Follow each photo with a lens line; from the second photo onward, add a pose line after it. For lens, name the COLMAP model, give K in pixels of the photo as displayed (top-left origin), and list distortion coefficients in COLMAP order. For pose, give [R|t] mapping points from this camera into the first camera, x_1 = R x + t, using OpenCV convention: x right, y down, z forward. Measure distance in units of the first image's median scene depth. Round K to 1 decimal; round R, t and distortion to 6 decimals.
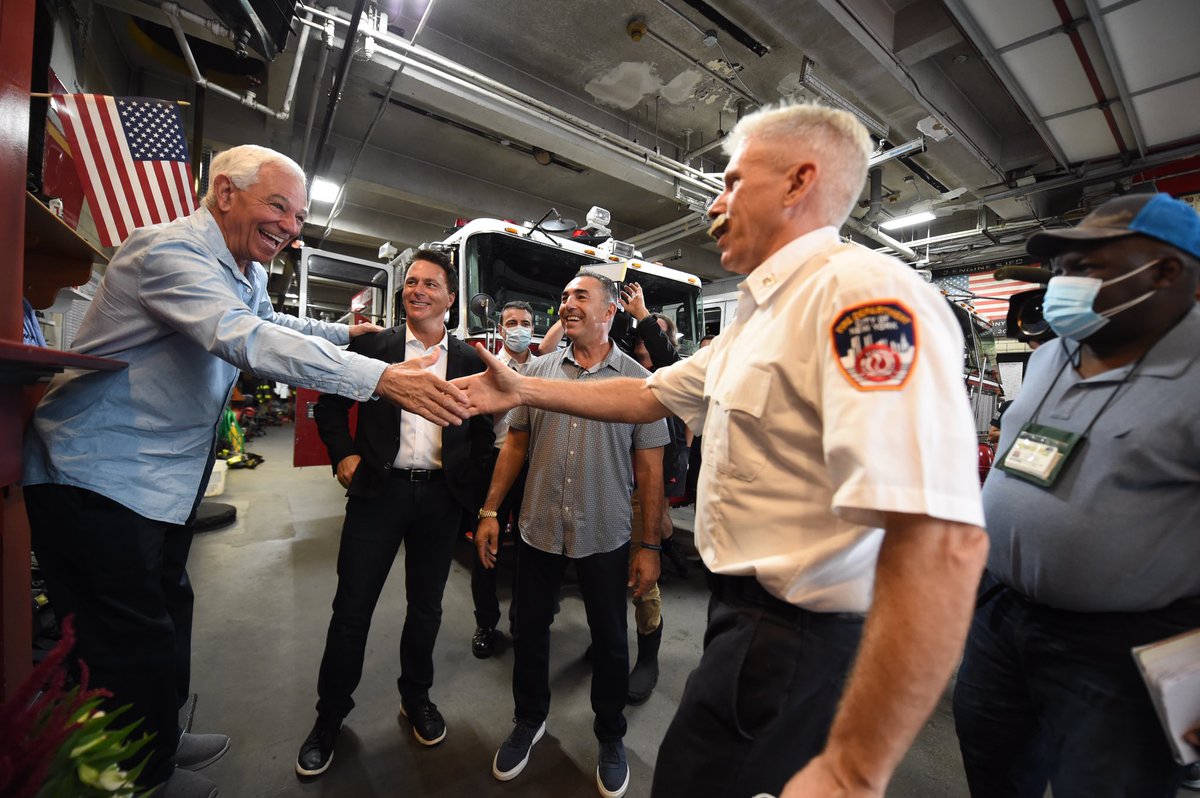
lens RADIAL K [[471.4, 0, 599.7], [0, 471.4, 395.3], [0, 0, 1]] dist [-0.000140, -0.000326]
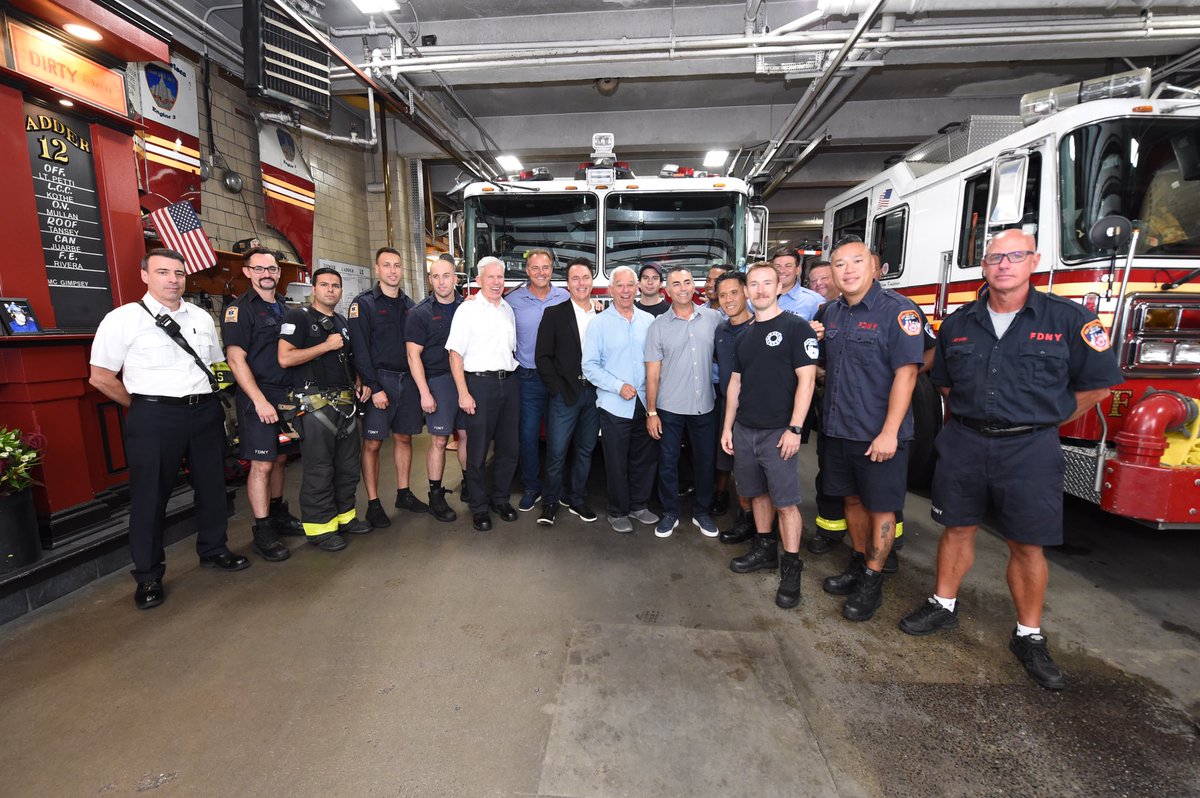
lens RADIAL K [[471.7, 0, 600.0], [0, 471.7, 399.0], [0, 0, 1]] dist [-0.000786, 0.000044]
pose [[0.757144, 0.090132, -0.647000, 0.775498], [0.029455, 0.984718, 0.171648, -0.028235], [0.652584, -0.149020, 0.742918, 0.215338]]
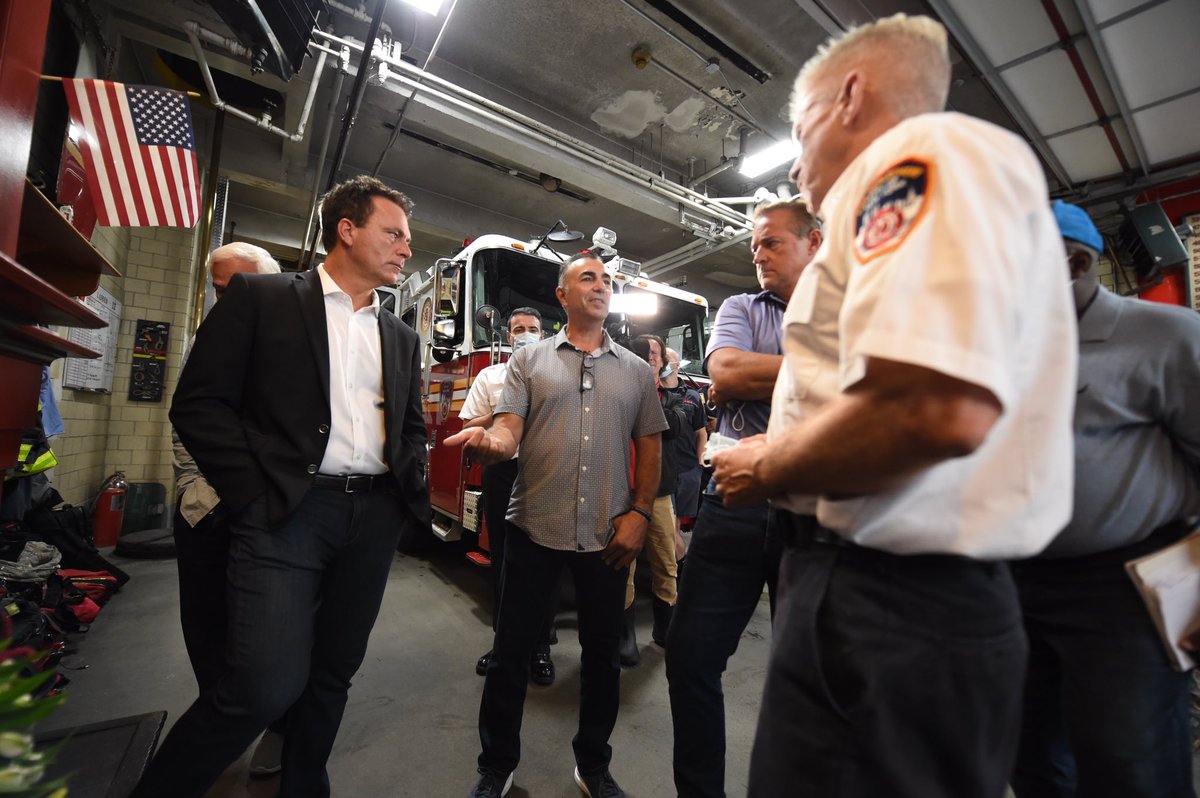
lens RADIAL K [[471.7, 0, 600.0], [0, 471.7, 399.0], [0, 0, 1]] dist [-0.000786, 0.000044]
pose [[0.999935, -0.003381, -0.010875, -0.002723], [0.002553, 0.997159, -0.075278, 0.045762], [0.011099, 0.075245, 0.997103, 0.023466]]
